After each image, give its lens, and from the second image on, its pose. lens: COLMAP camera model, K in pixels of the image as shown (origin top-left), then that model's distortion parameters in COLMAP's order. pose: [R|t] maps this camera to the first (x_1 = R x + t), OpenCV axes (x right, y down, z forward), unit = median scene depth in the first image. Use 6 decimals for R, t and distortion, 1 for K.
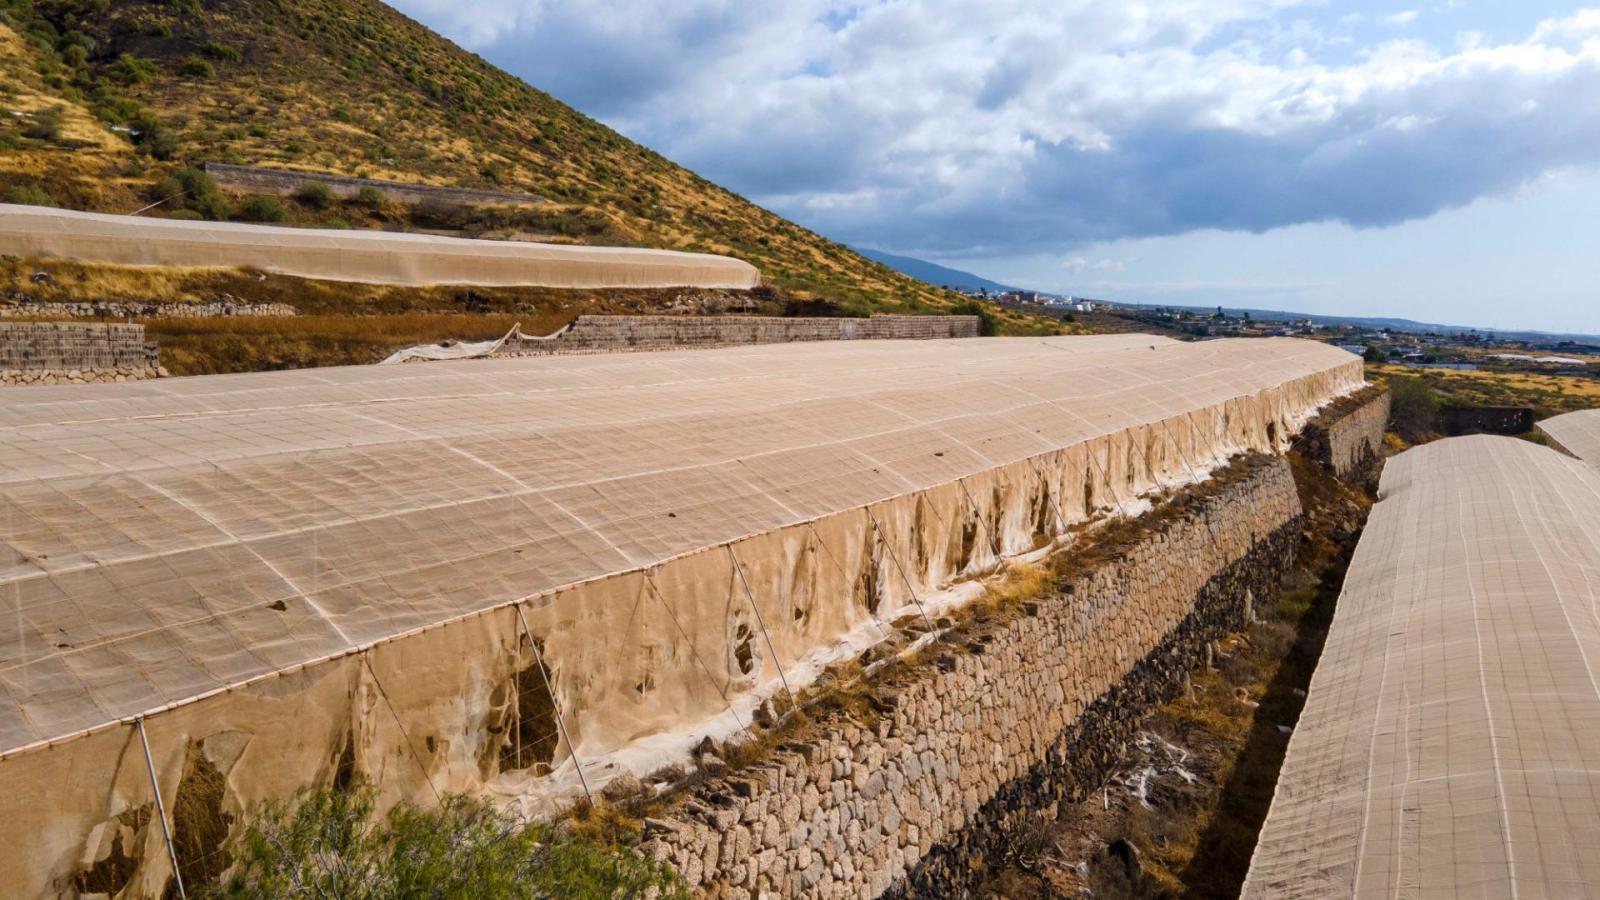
lens RADIAL K [[1168.0, 0, 804.0], [0, 1168.0, 454.8], [0, 0, 1]] dist [0.017345, 0.029231]
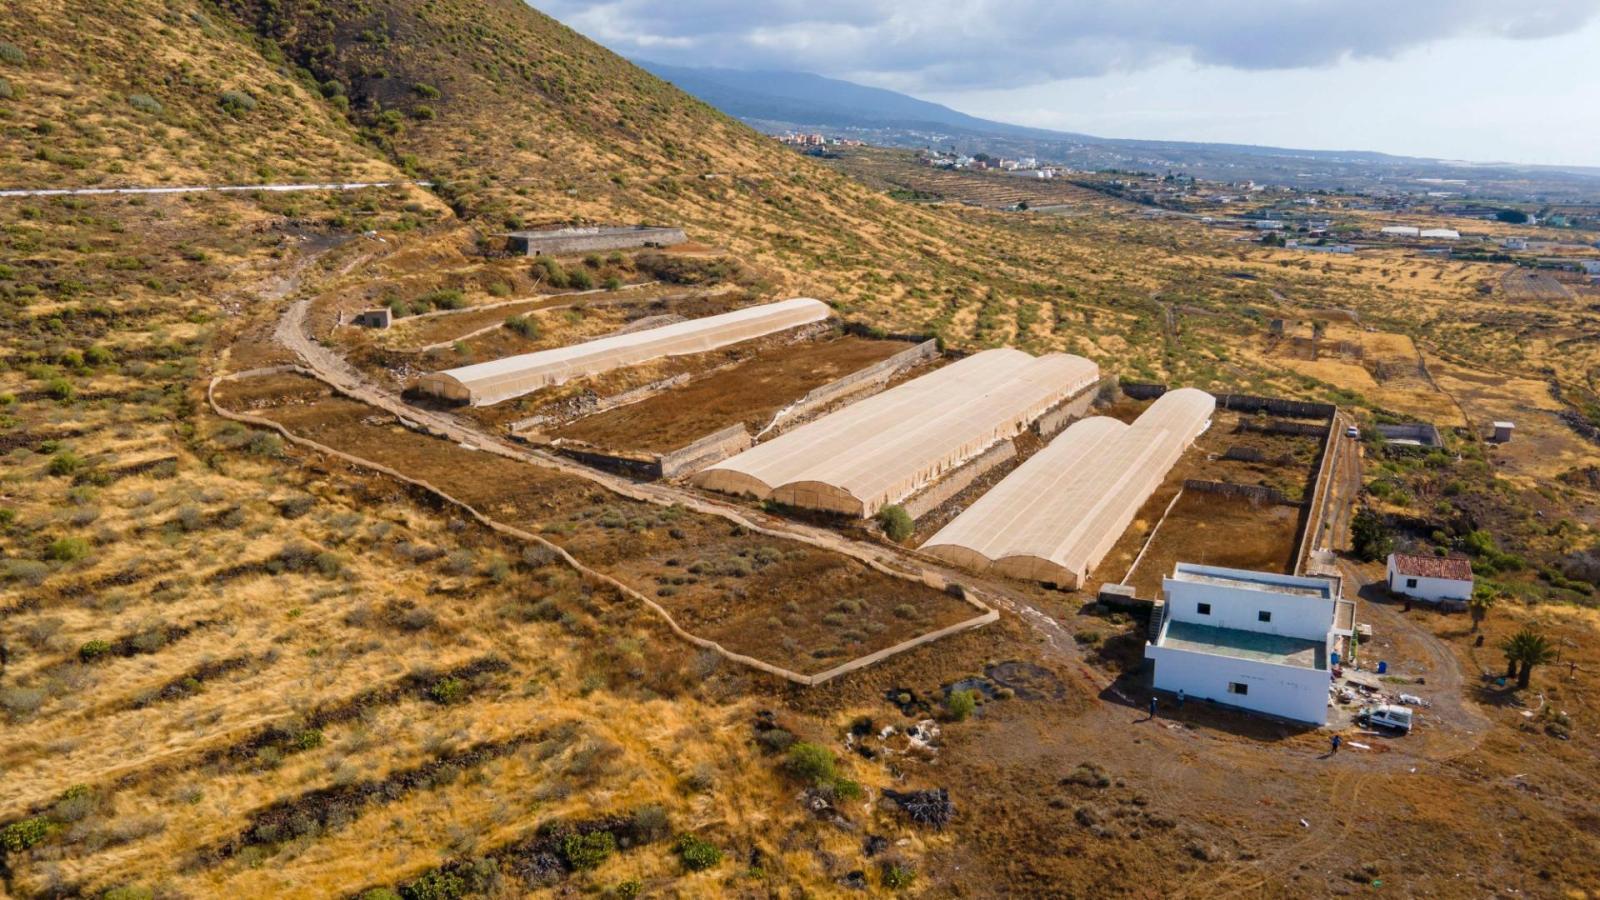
lens RADIAL K [[1164.7, 0, 801.6], [0, 1164.7, 452.1], [0, 0, 1]] dist [0.009404, 0.057164]
pose [[0.999693, -0.011203, 0.022100, -0.066070], [0.008129, 0.990871, 0.134571, -0.089088], [-0.023406, -0.134350, 0.990657, -0.513065]]
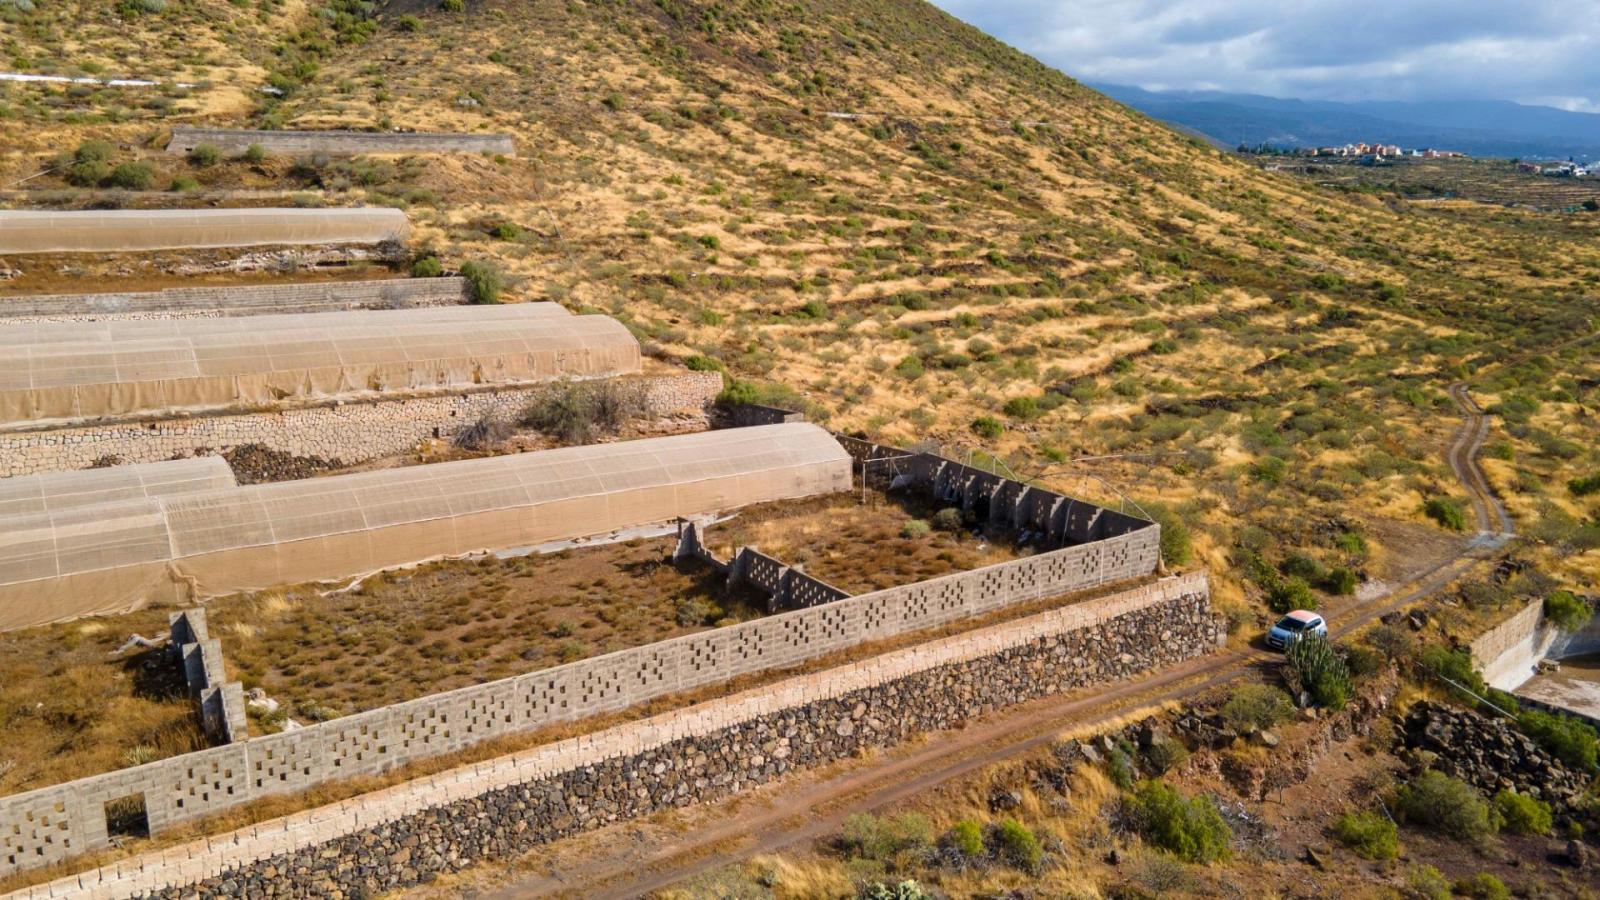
lens RADIAL K [[1168.0, 0, 804.0], [0, 1168.0, 454.8], [0, 0, 1]] dist [0.017345, 0.029231]
pose [[0.884292, 0.087230, -0.458714, 0.393311], [-0.042194, 0.993304, 0.107547, -0.038210], [0.465024, -0.075748, 0.882051, 0.103474]]
